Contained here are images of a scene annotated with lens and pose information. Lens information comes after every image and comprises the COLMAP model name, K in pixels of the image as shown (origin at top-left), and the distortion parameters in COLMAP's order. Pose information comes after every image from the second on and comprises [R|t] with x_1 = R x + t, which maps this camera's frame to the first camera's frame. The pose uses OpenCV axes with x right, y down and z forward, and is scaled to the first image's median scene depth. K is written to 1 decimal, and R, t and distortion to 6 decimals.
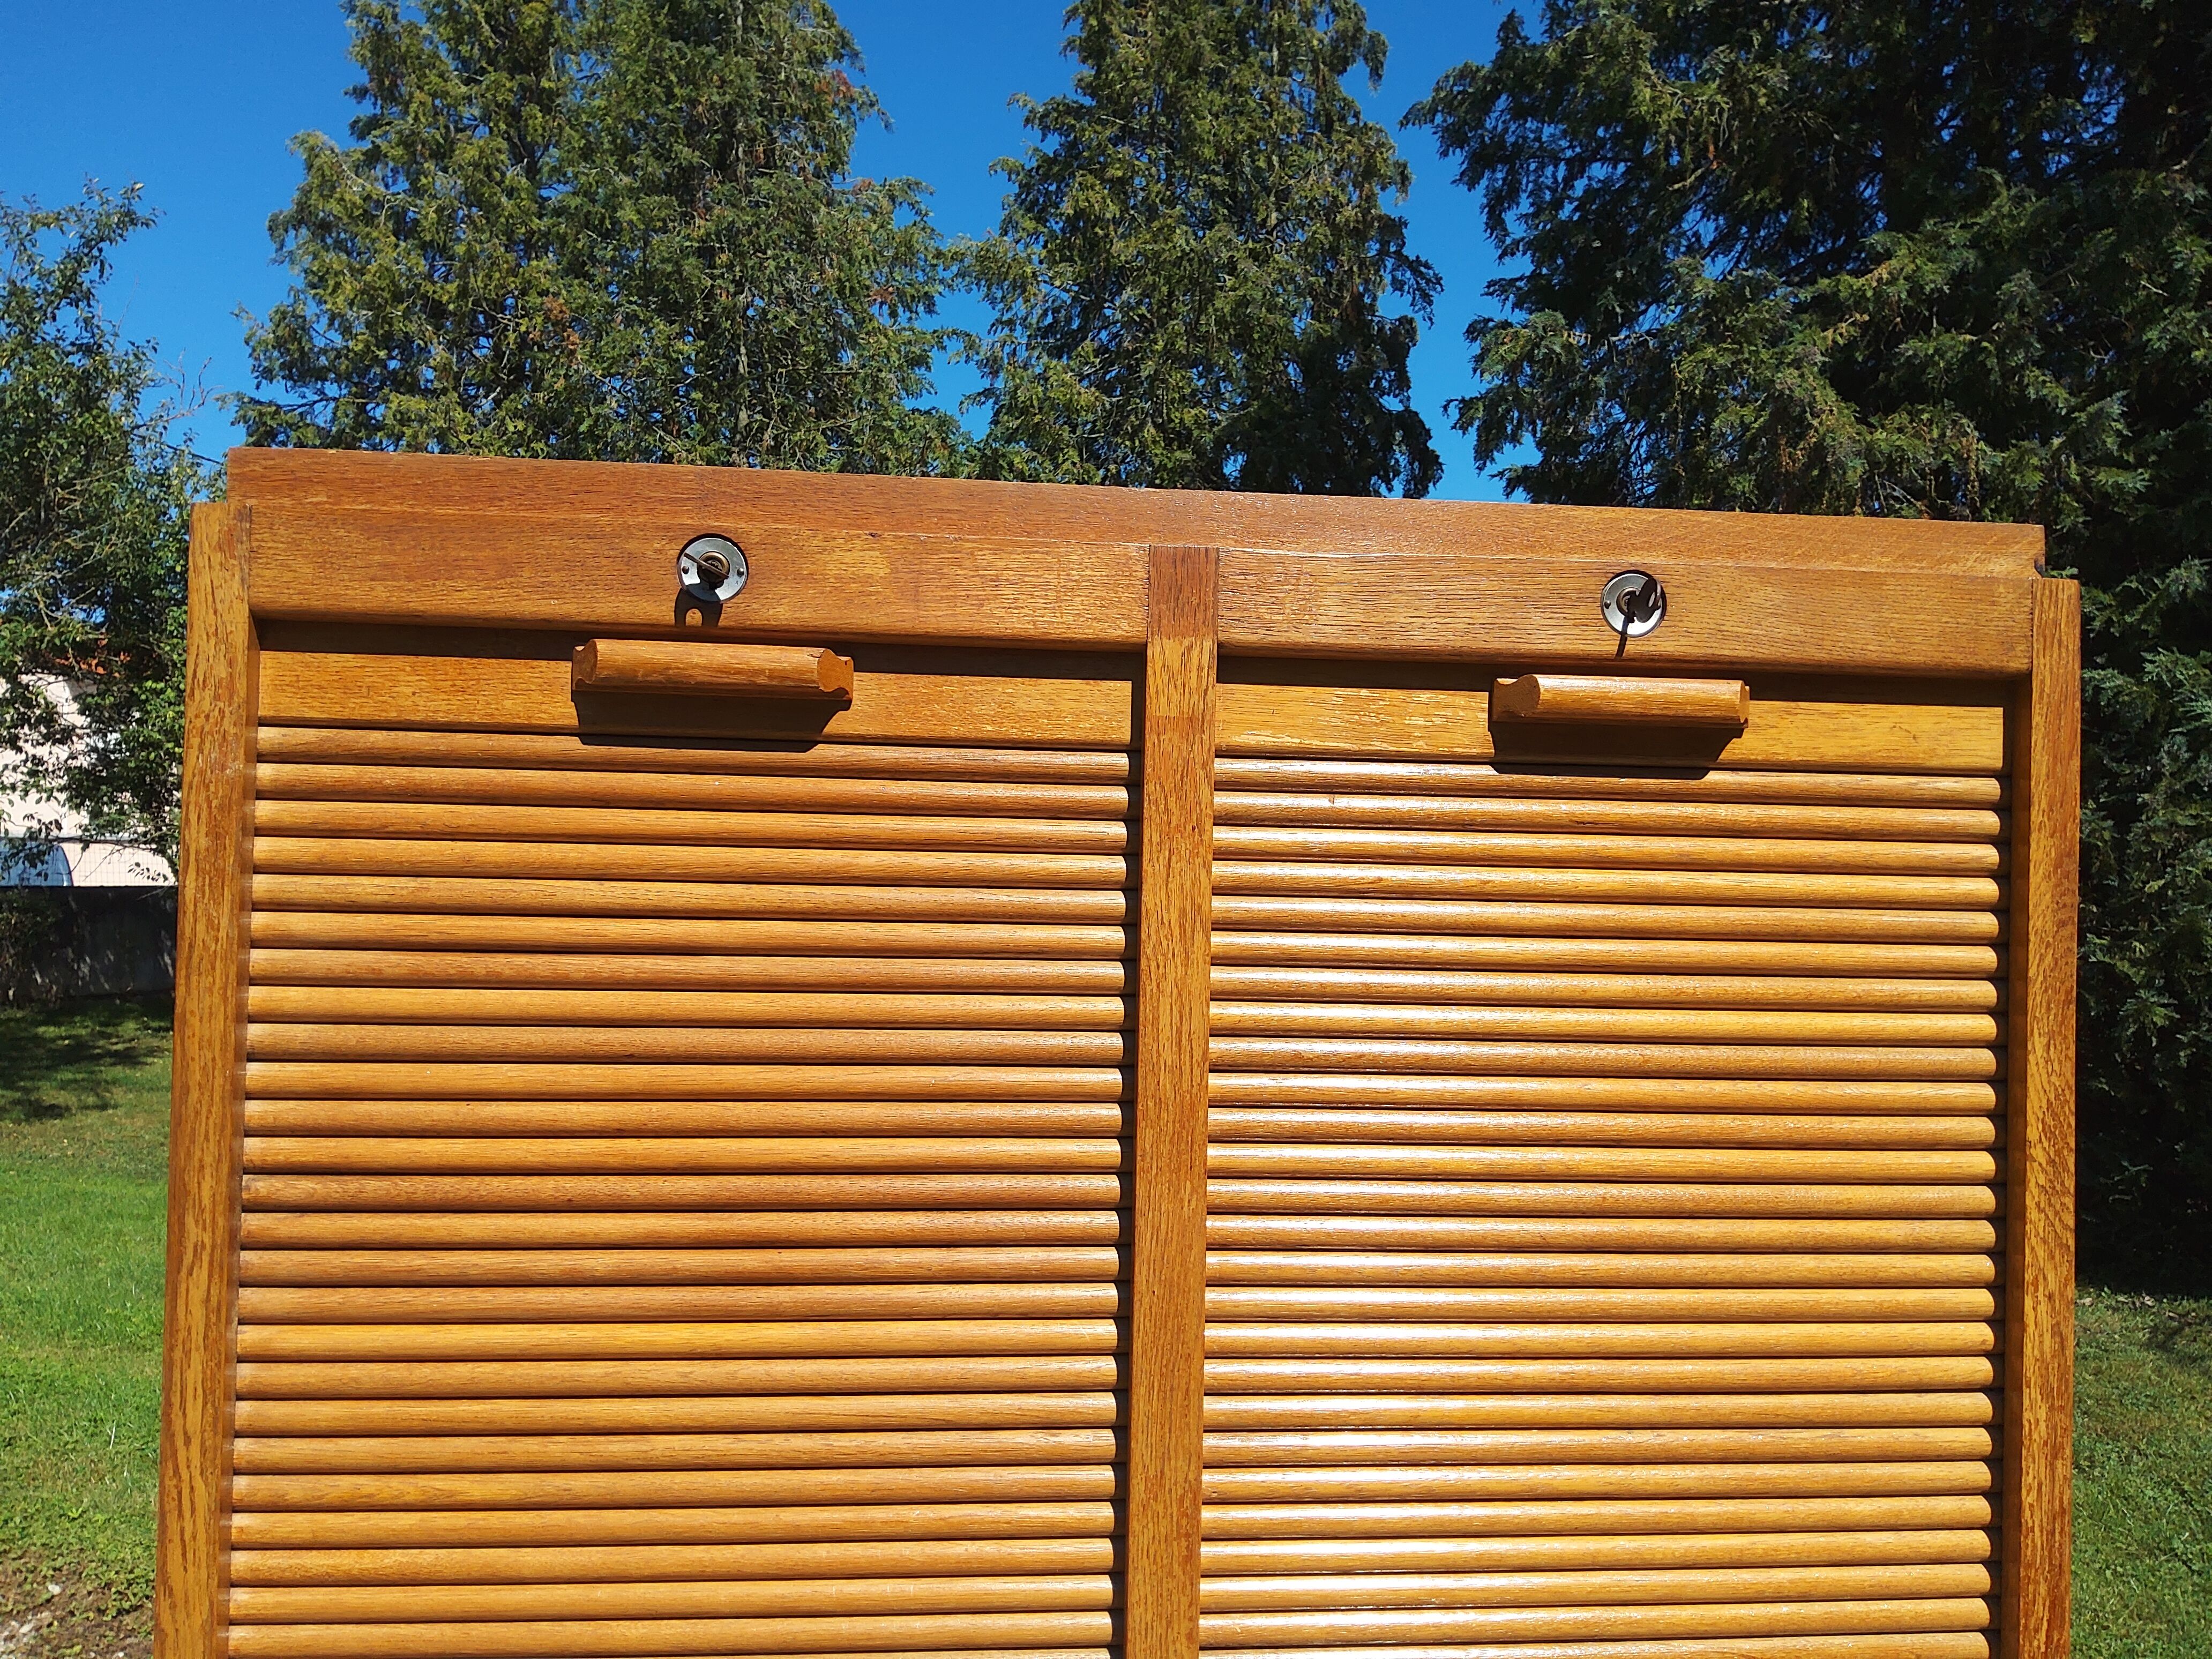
lens RADIAL K [[1651.7, 0, 1114.9], [0, 1651.7, 822.3], [0, 0, 1]] dist [0.038955, -0.066285]
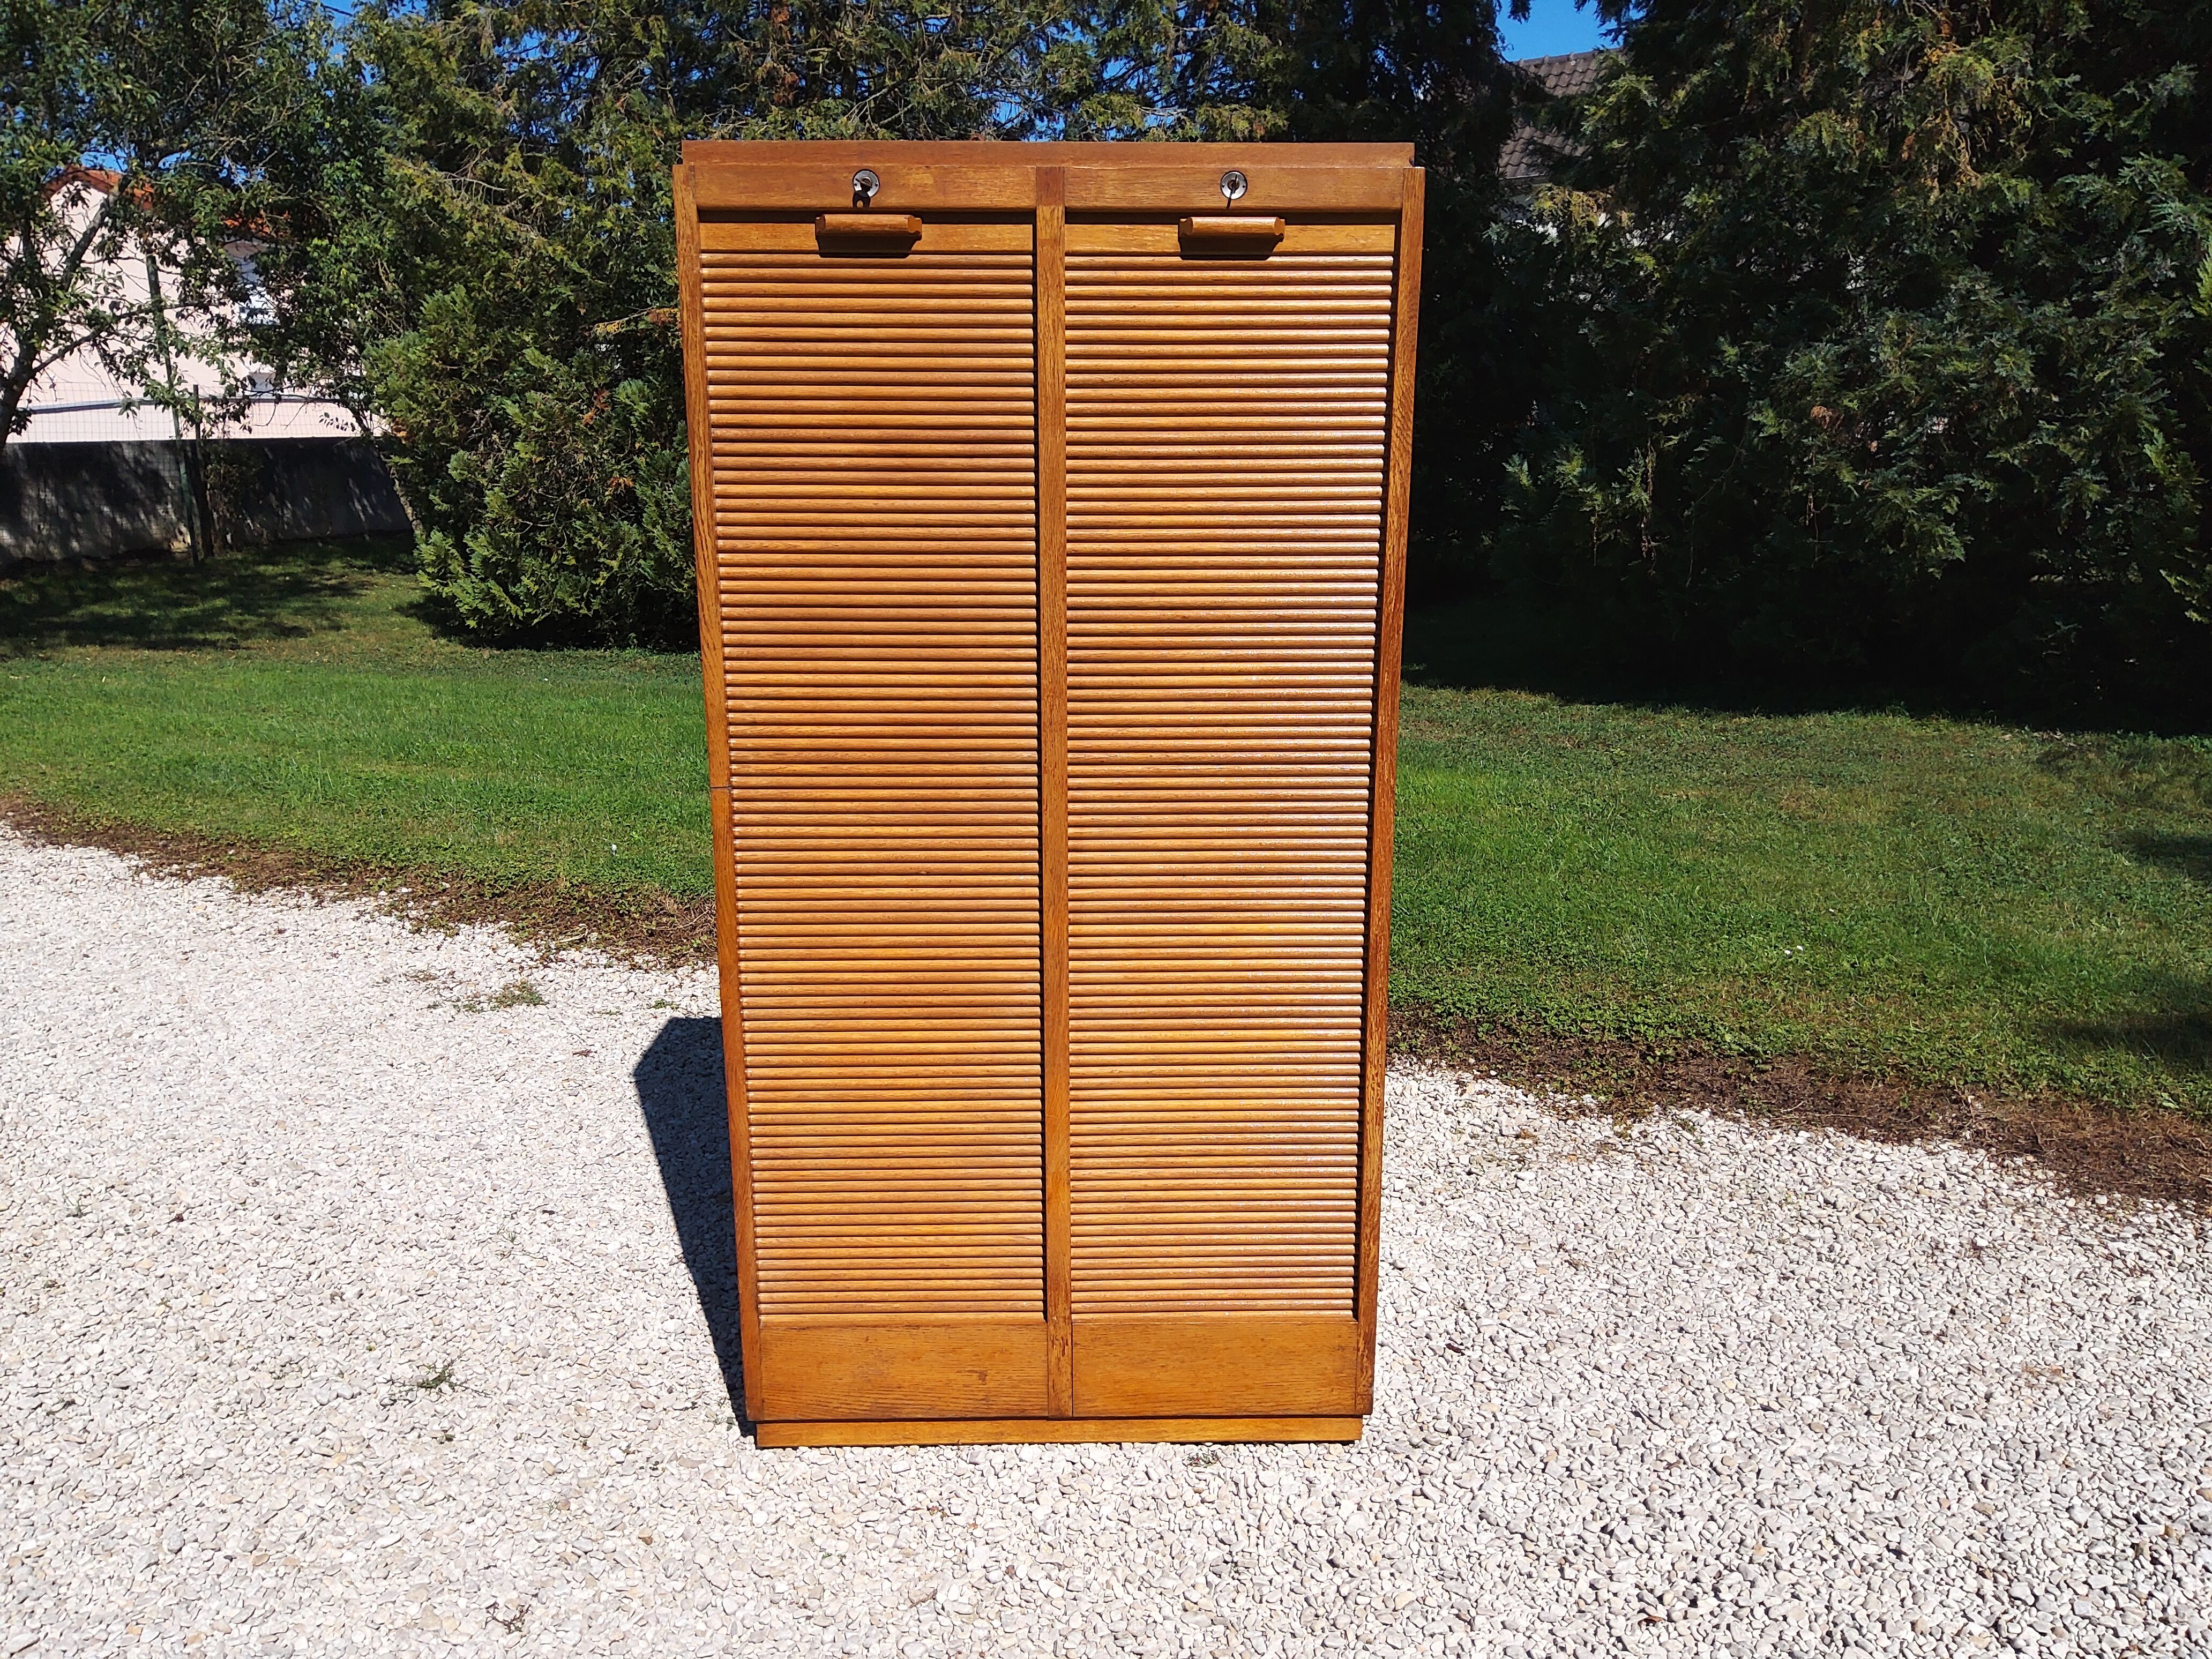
lens RADIAL K [[1651.7, 0, 1110.1], [0, 1651.7, 810.3], [0, 0, 1]] dist [0.038955, -0.066285]
pose [[0.996668, -0.002280, -0.081533, 0.077123], [0.023337, 0.965794, 0.258260, 0.029213], [0.078155, -0.259302, 0.962629, -0.382248]]
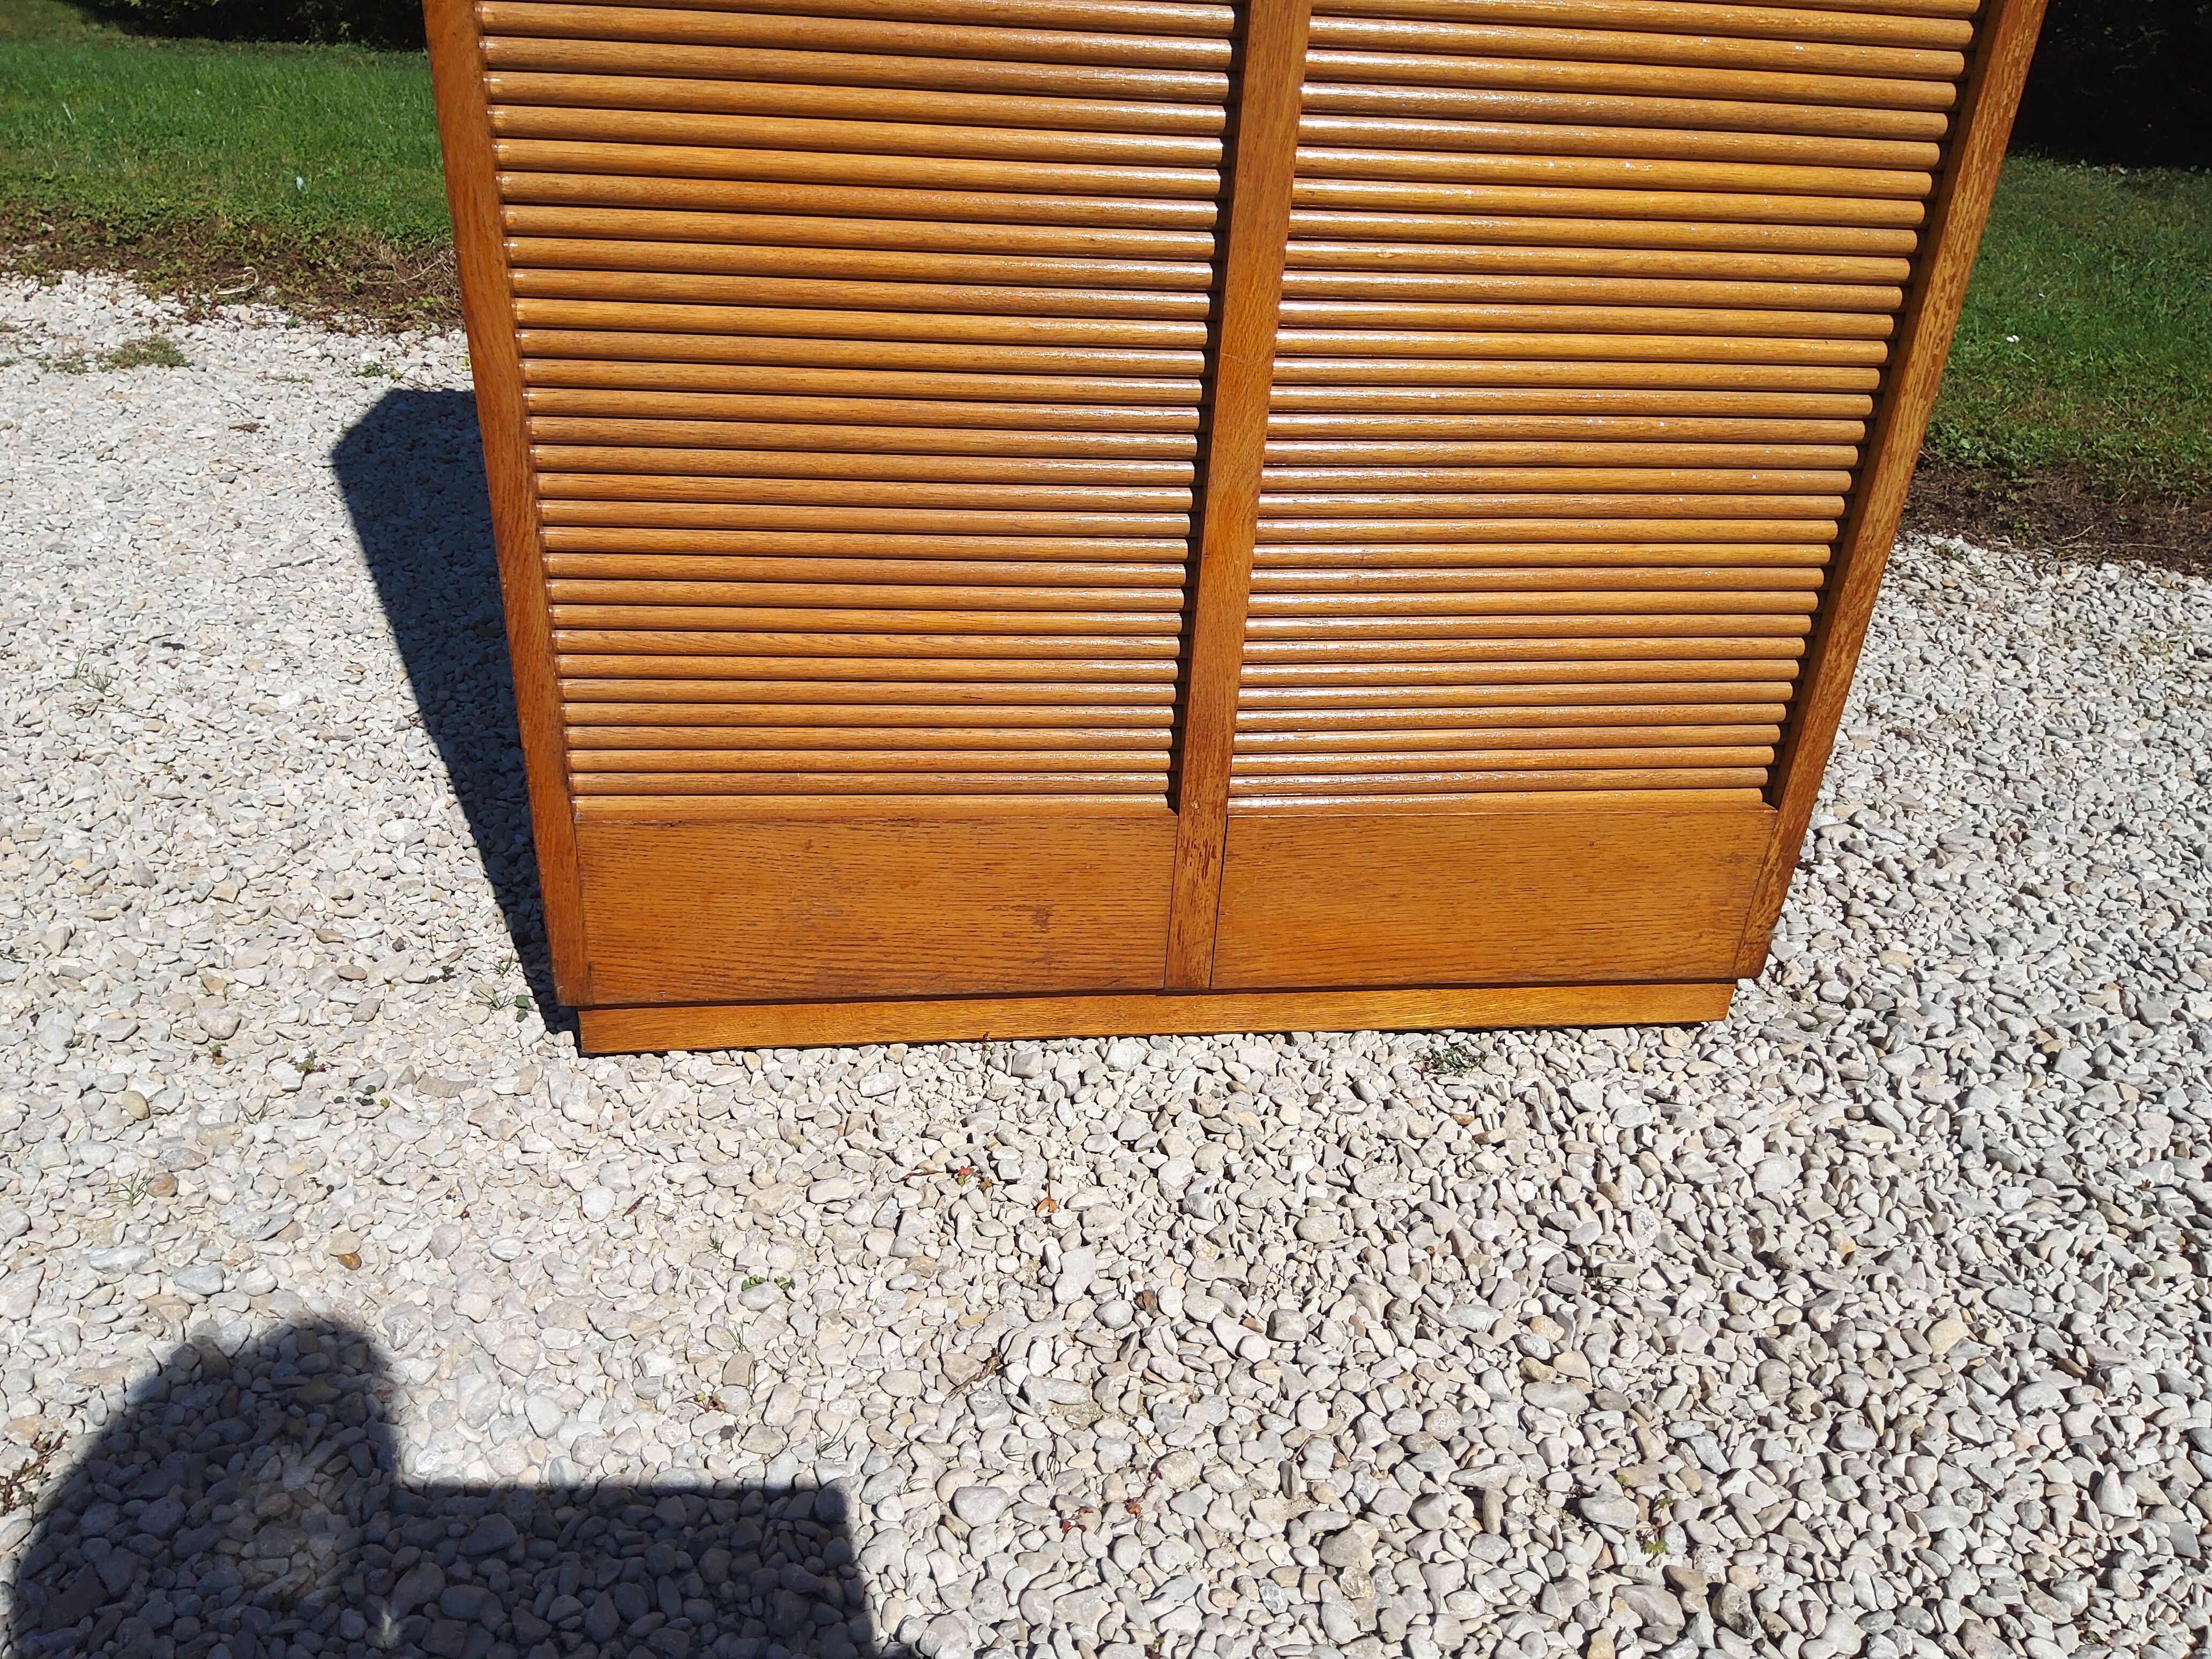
lens RADIAL K [[1651.7, 0, 1108.6], [0, 1651.7, 822.8], [0, 0, 1]] dist [0.038955, -0.066285]
pose [[0.998931, 0.018276, 0.042470, -0.031520], [-0.037588, 0.855898, 0.515777, 0.235679], [-0.026923, -0.516822, 0.855669, -0.072782]]
